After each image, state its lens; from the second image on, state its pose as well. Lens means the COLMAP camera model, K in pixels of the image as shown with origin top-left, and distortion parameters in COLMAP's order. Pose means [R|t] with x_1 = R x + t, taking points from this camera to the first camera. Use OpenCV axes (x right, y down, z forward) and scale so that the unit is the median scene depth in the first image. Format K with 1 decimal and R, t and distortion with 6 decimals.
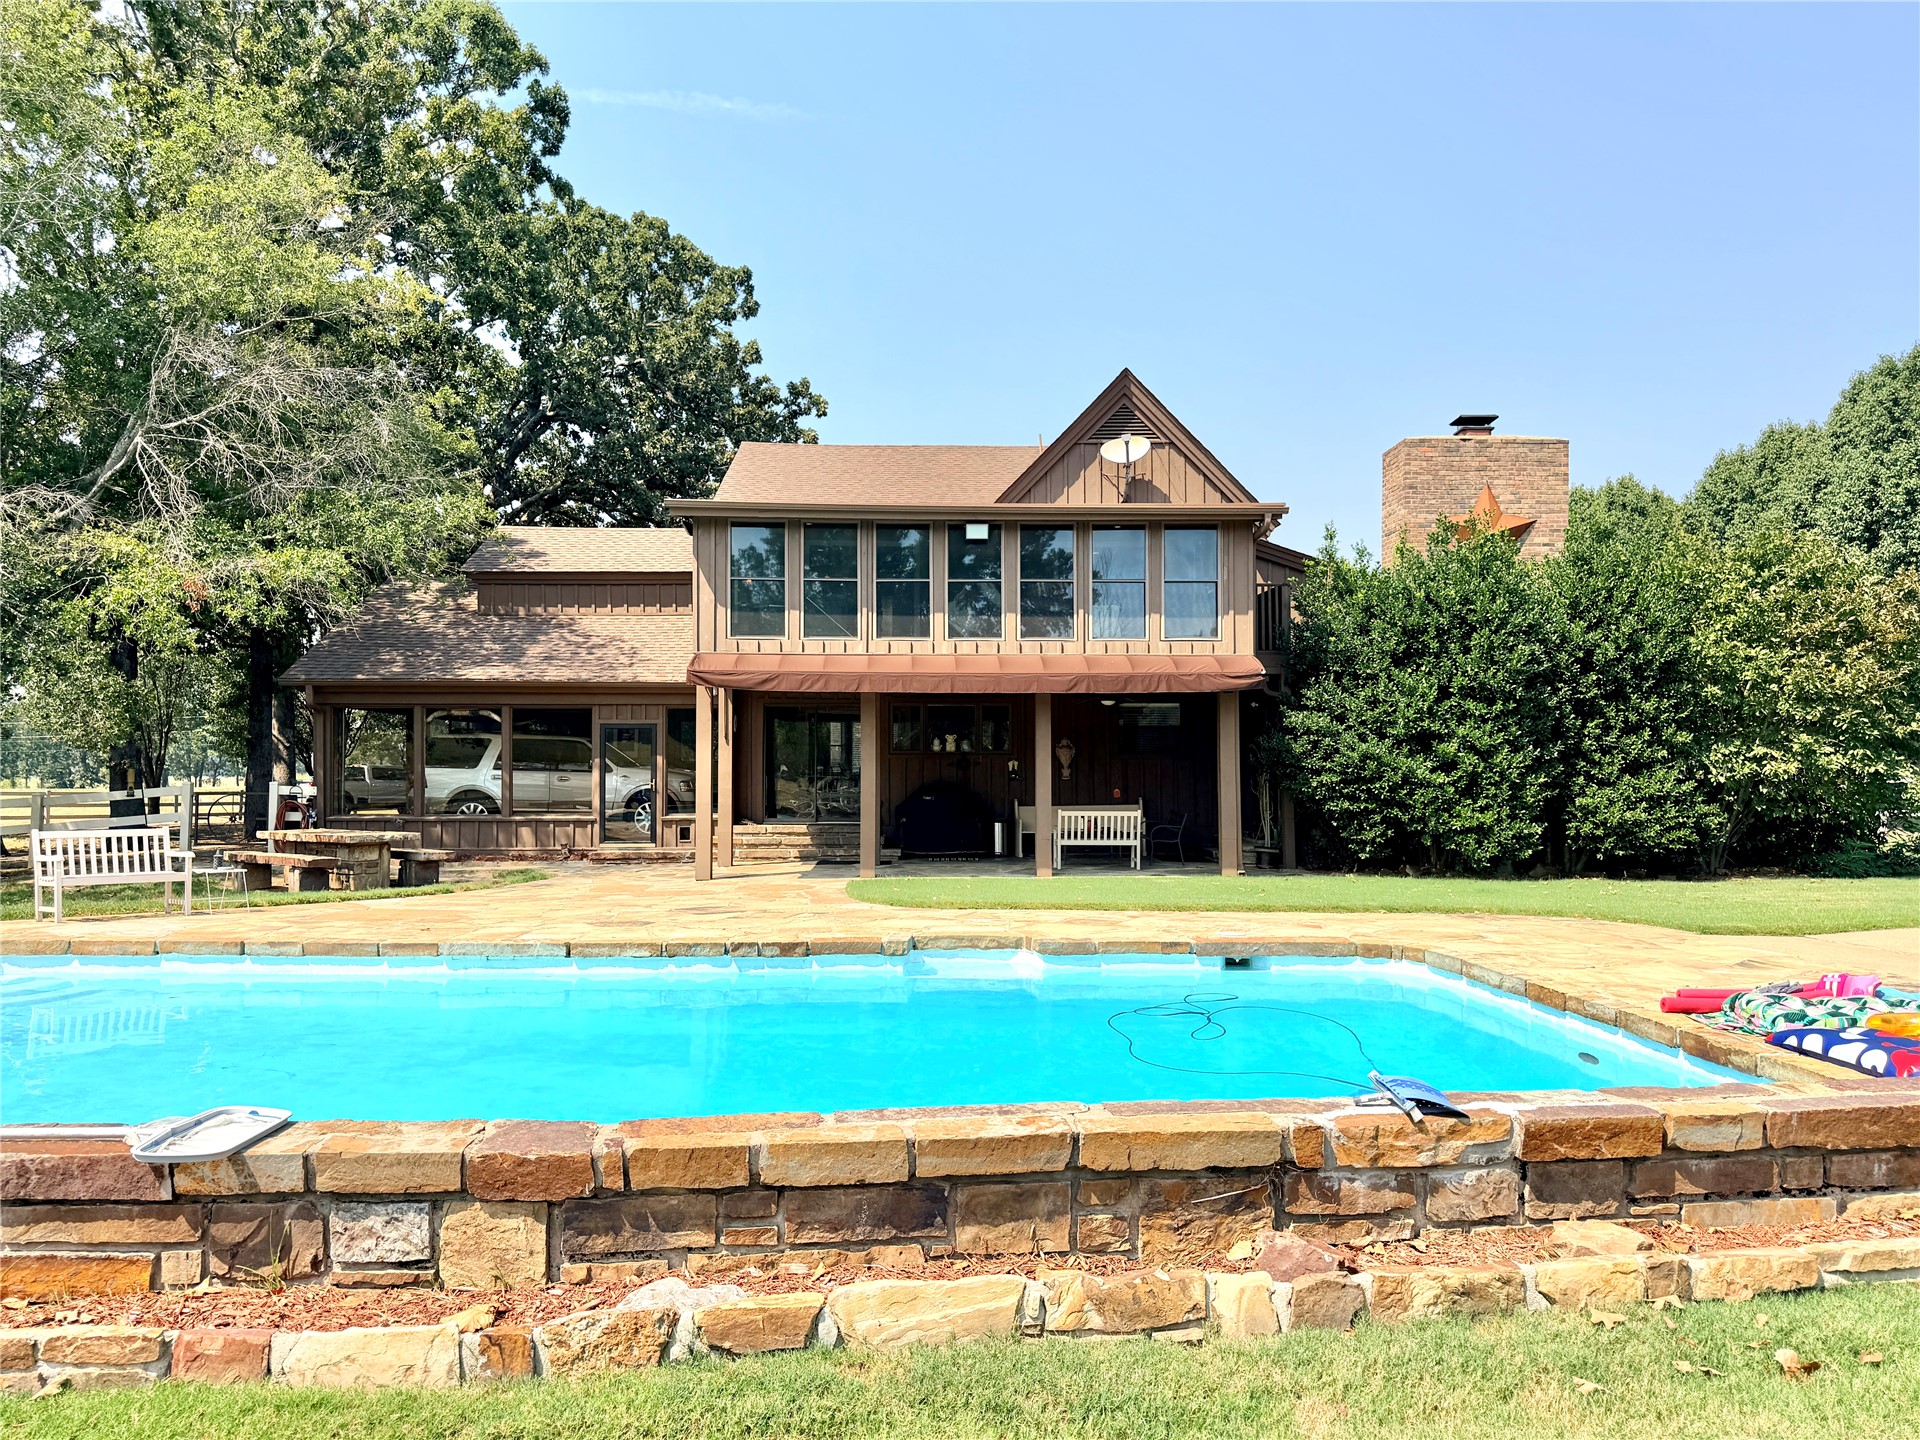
lens RADIAL K [[1359.1, 0, 954.8], [0, 1359.1, 711.7], [0, 0, 1]] dist [0.017878, -0.022770]
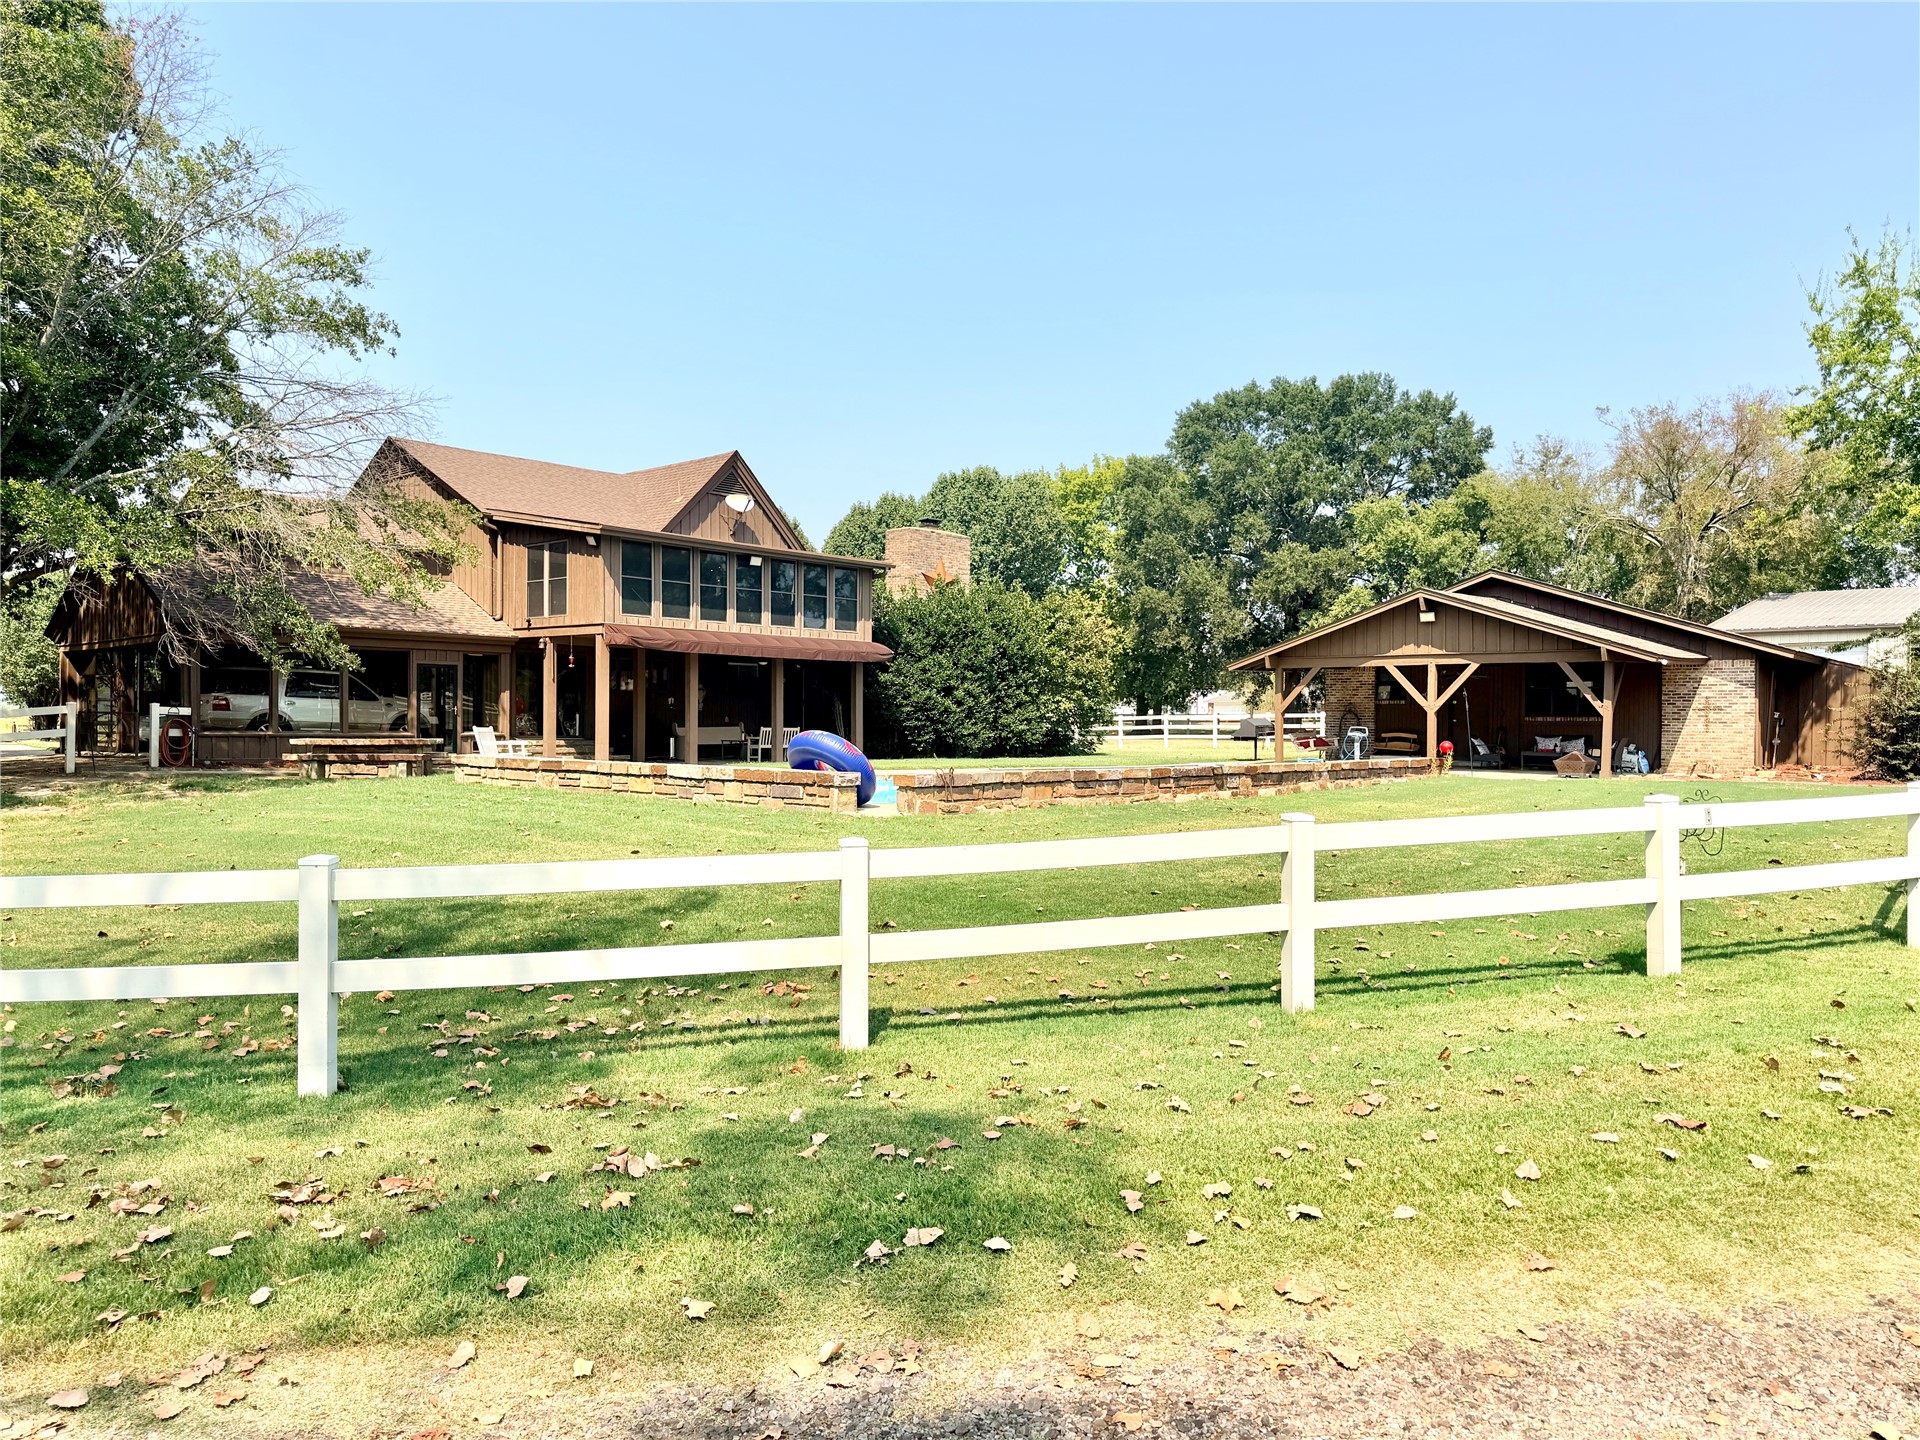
lens RADIAL K [[1359.1, 0, 962.6], [0, 1359.1, 721.1], [0, 0, 1]] dist [0.017878, -0.022770]
pose [[0.697943, 0.005655, 0.716131, -1.028688], [-0.036504, 0.998950, 0.027689, 0.010395], [-0.715223, -0.045466, 0.697416, -0.385088]]
